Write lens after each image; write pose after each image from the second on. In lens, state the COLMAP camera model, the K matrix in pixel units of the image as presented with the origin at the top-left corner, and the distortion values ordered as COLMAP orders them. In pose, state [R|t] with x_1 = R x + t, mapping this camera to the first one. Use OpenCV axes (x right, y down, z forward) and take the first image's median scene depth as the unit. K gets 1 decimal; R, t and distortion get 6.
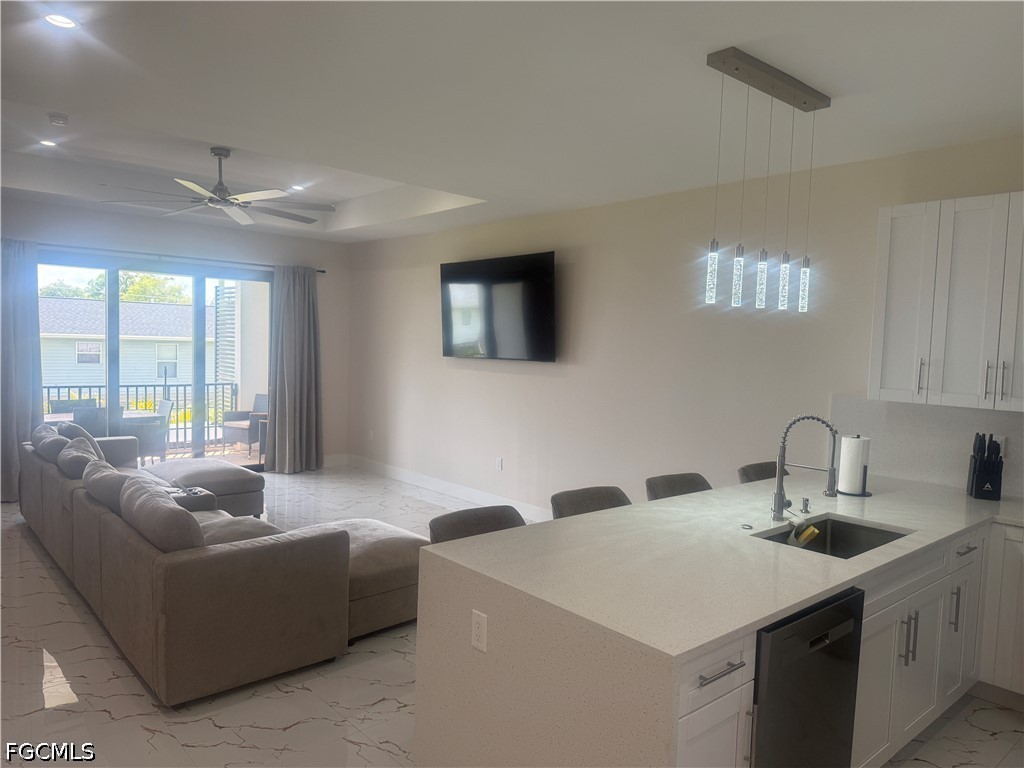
lens RADIAL K [[714.5, 0, 519.5], [0, 714.5, 383.1], [0, 0, 1]] dist [0.034467, 0.000233]
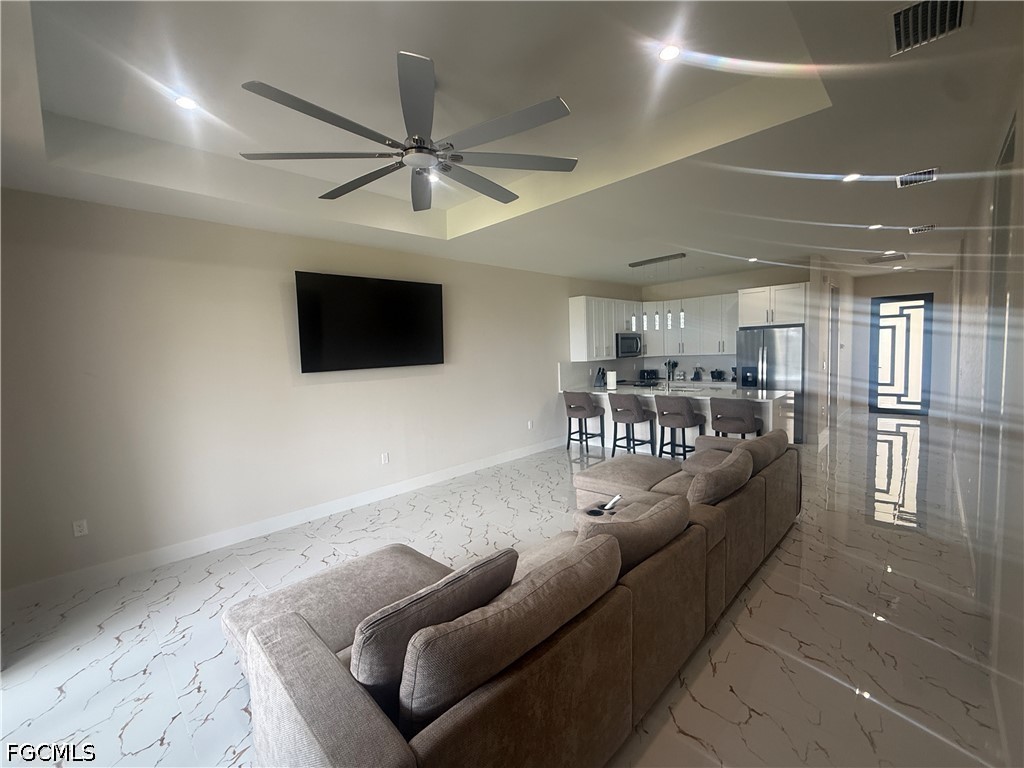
lens RADIAL K [[413.5, 0, 521.6], [0, 413.5, 385.7], [0, 0, 1]] dist [0.021282, 0.000116]
pose [[-0.065890, -0.119594, 0.990634, -1.267788], [0.092259, 0.987809, 0.125389, -0.121447], [-0.993553, 0.099656, -0.054053, 1.453003]]
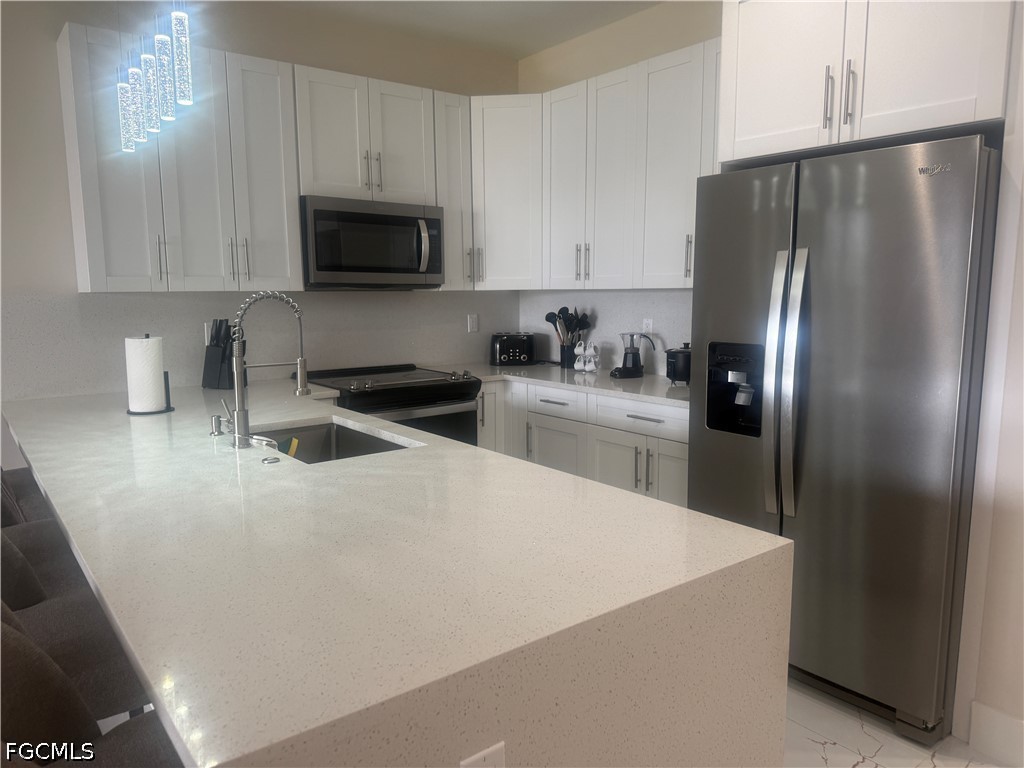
lens RADIAL K [[714.5, 0, 514.5], [0, 714.5, 385.0], [0, 0, 1]] dist [0.034467, 0.000233]
pose [[0.039665, -0.166108, 0.985310, -0.266726], [0.066158, 0.984358, 0.163284, 0.026545], [-0.997020, 0.058709, 0.050034, 0.582100]]
